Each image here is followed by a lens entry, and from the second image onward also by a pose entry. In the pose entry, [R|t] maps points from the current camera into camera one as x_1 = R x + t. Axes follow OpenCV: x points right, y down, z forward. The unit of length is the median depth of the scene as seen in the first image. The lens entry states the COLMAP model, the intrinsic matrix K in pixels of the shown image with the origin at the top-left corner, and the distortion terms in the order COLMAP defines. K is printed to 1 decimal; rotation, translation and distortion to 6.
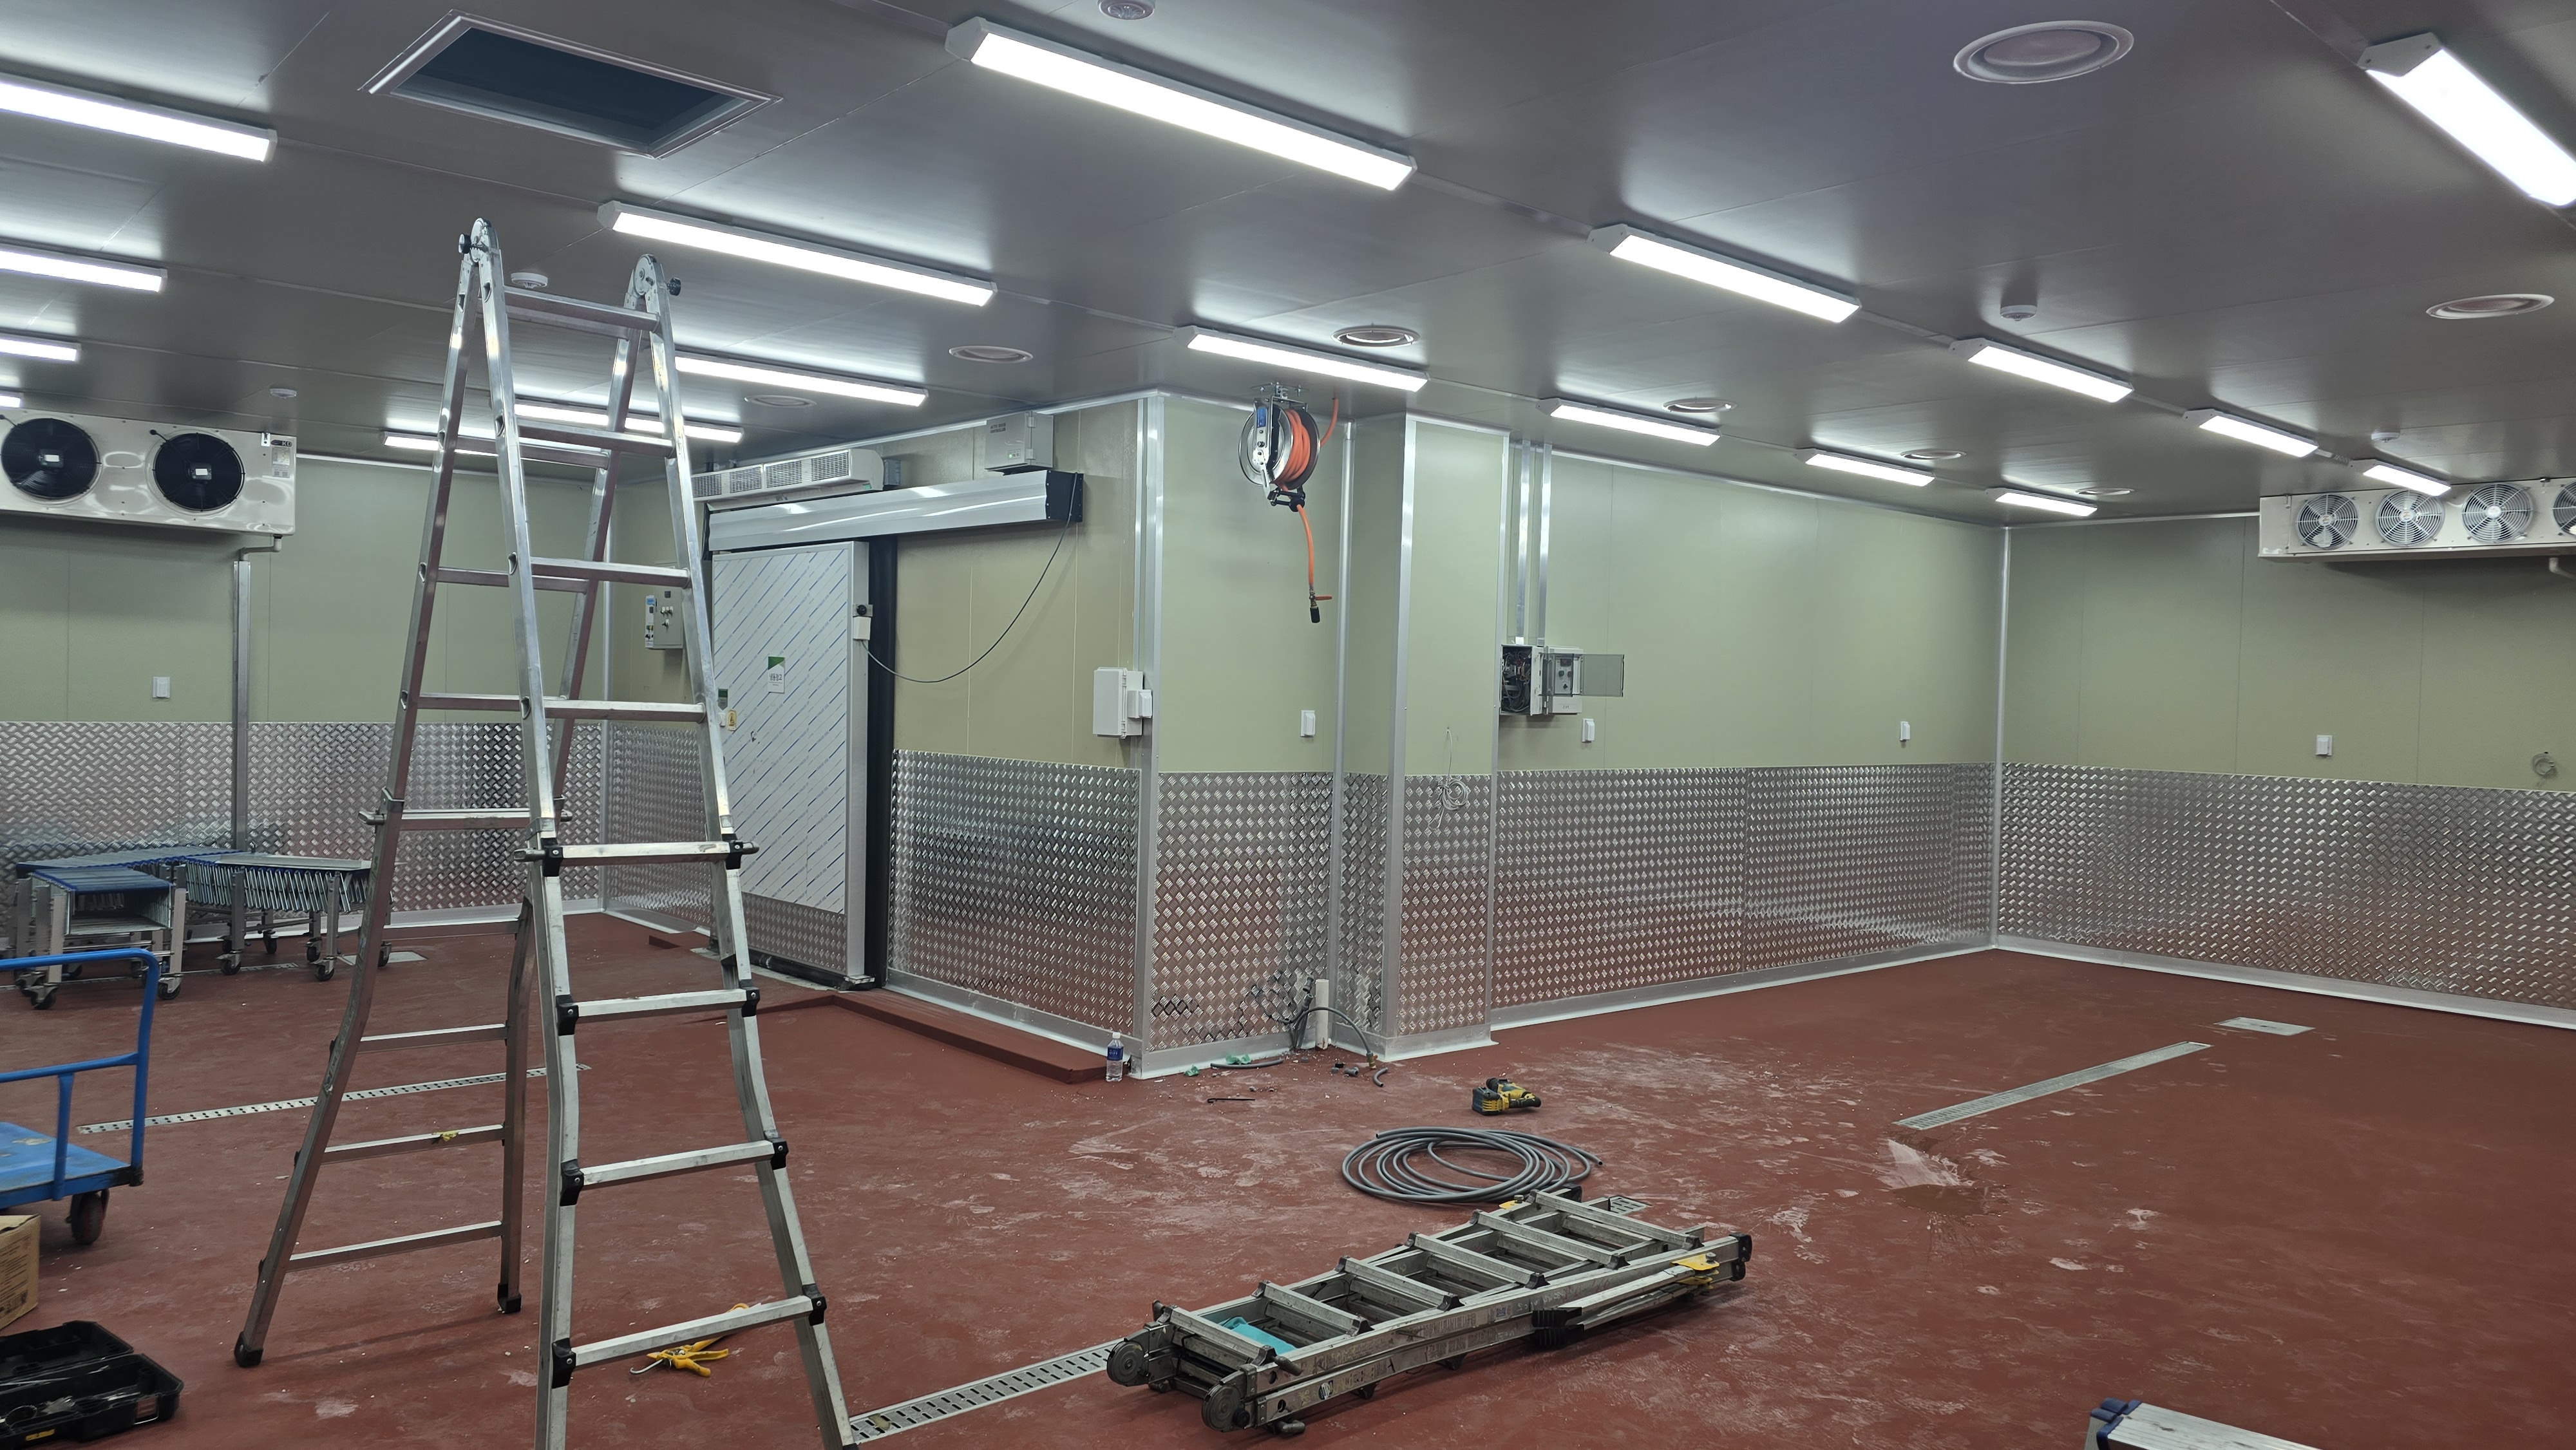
lens RADIAL K [[1695.7, 0, 1310.5], [0, 1695.7, 714.0], [0, 0, 1]] dist [0.063973, -0.053364]
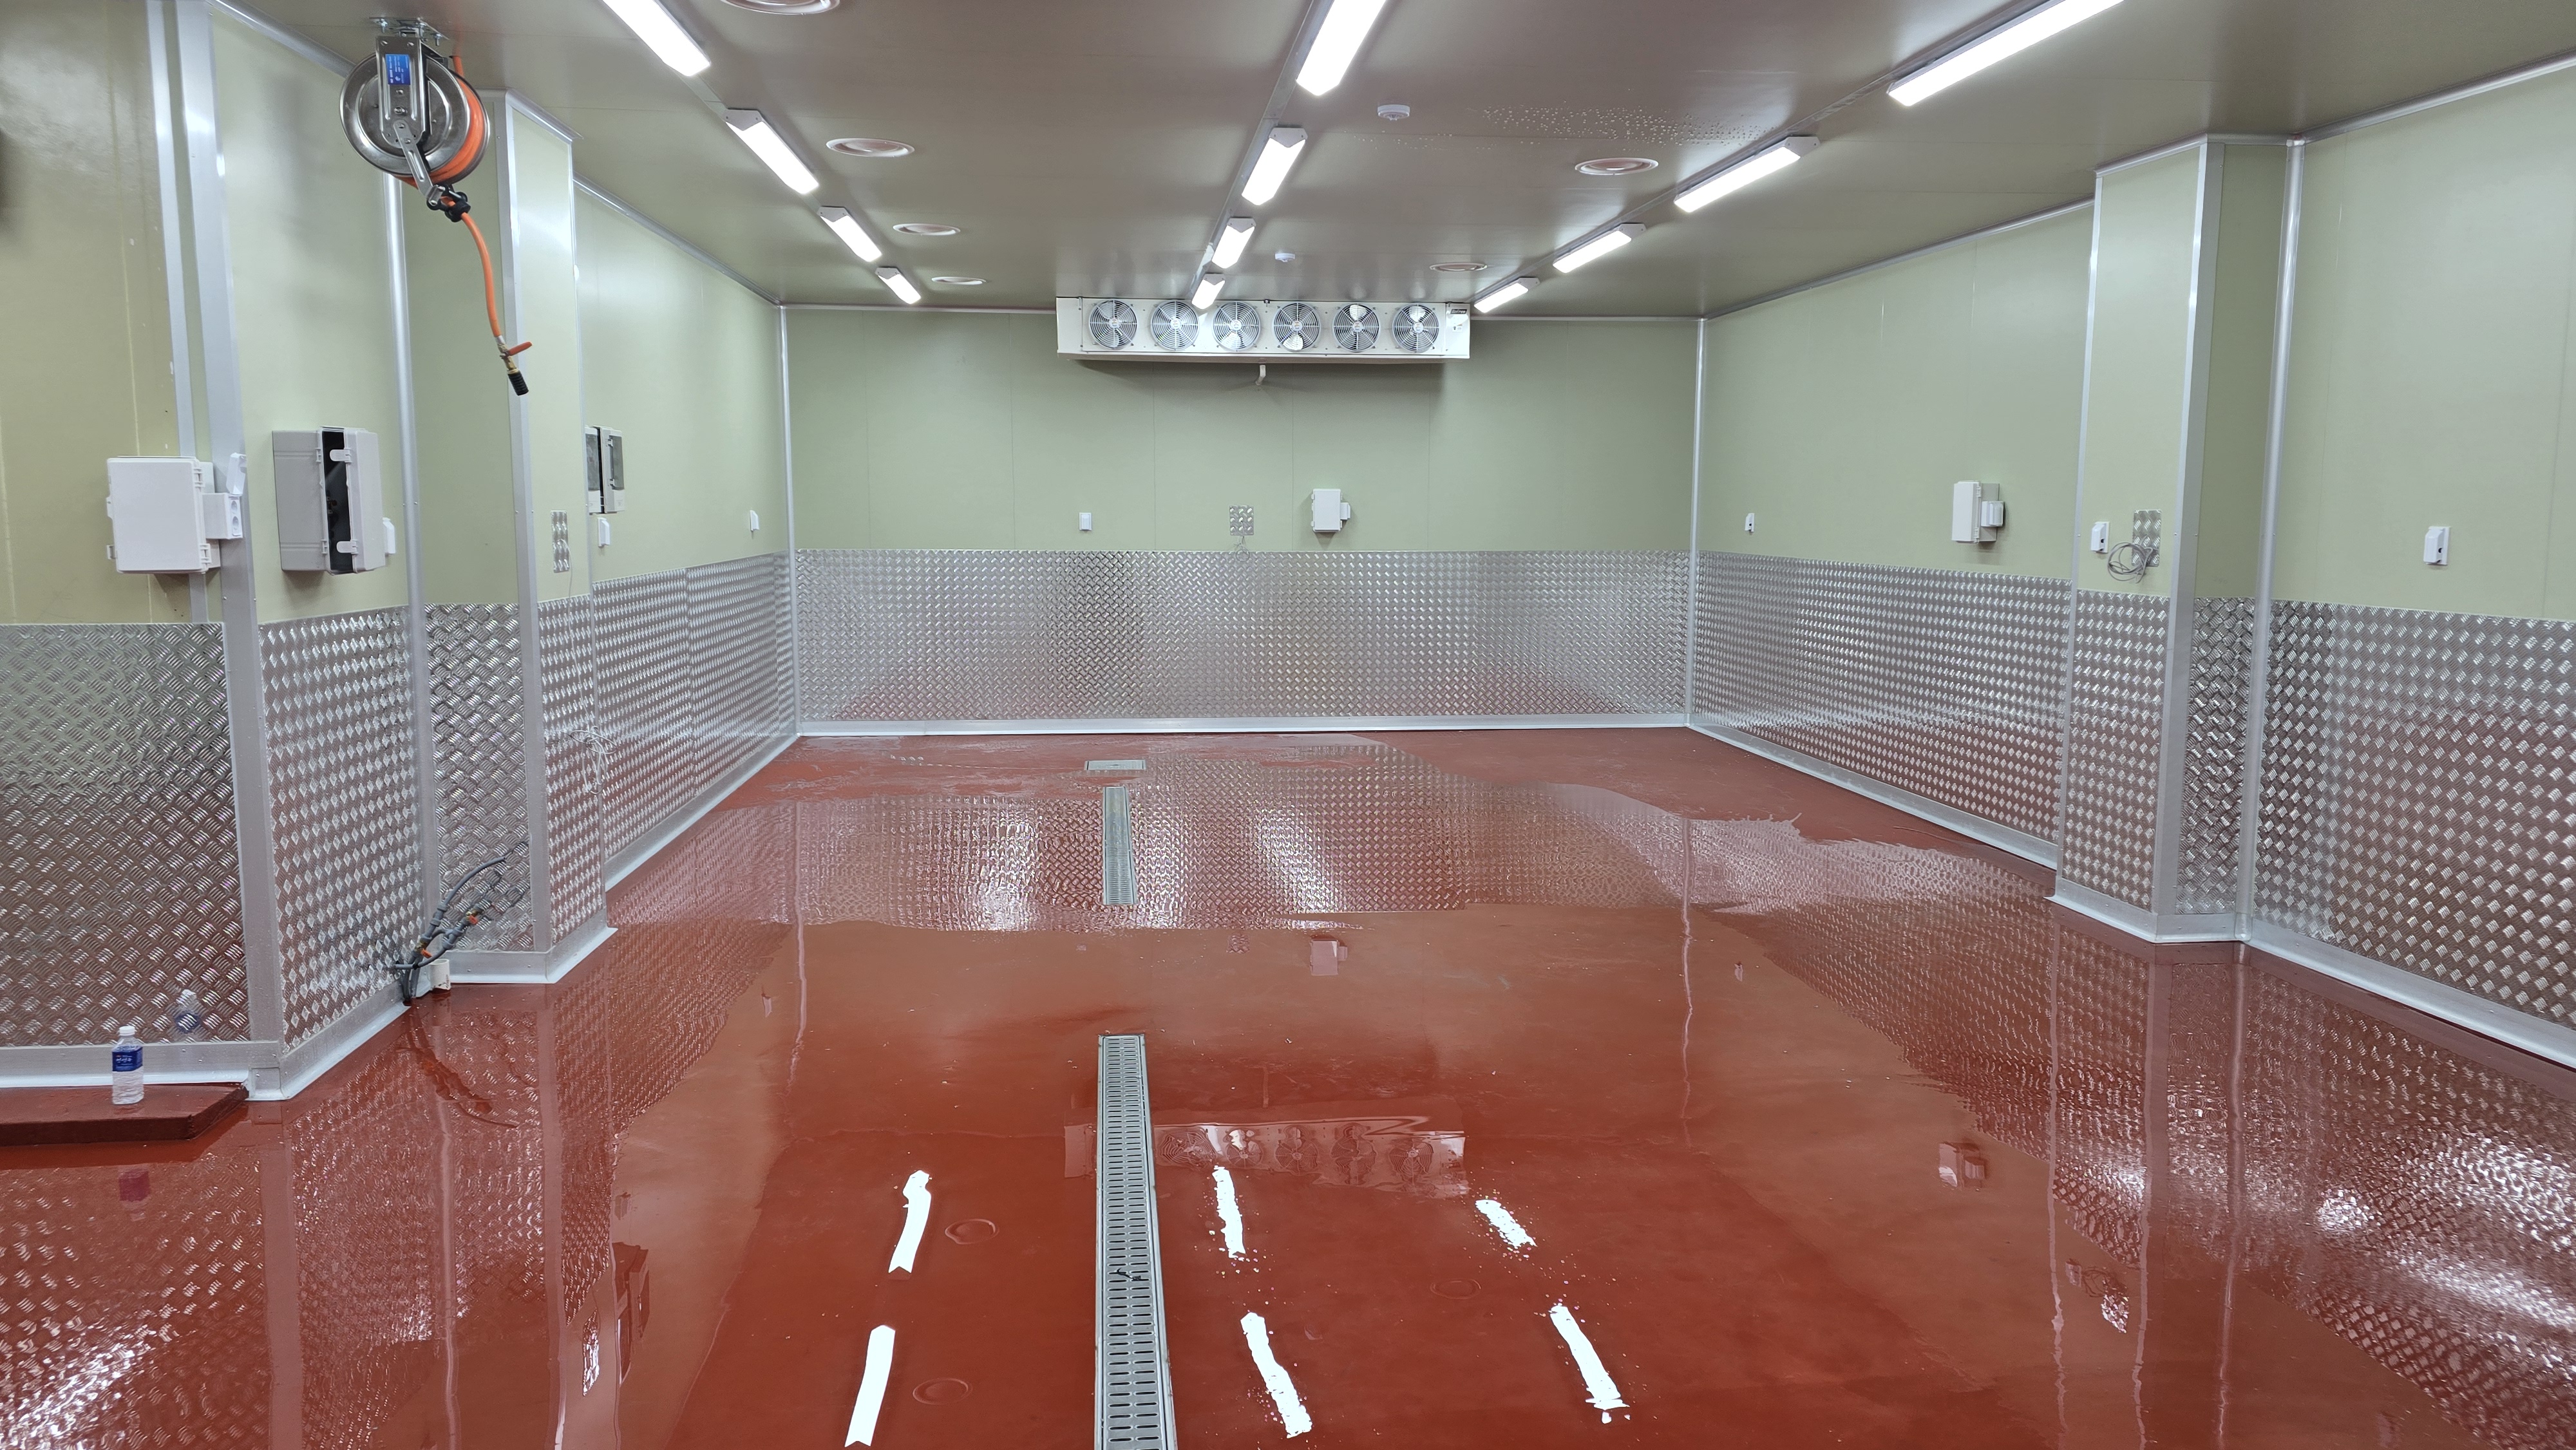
lens RADIAL K [[1695.7, 0, 1272.6], [0, 1695.7, 705.3], [0, 0, 1]] dist [0.063973, -0.053364]
pose [[0.596492, -0.121212, 0.793413, -0.354233], [0.023355, 0.990733, 0.133799, -0.012675], [-0.802279, -0.061279, 0.593796, 0.299467]]
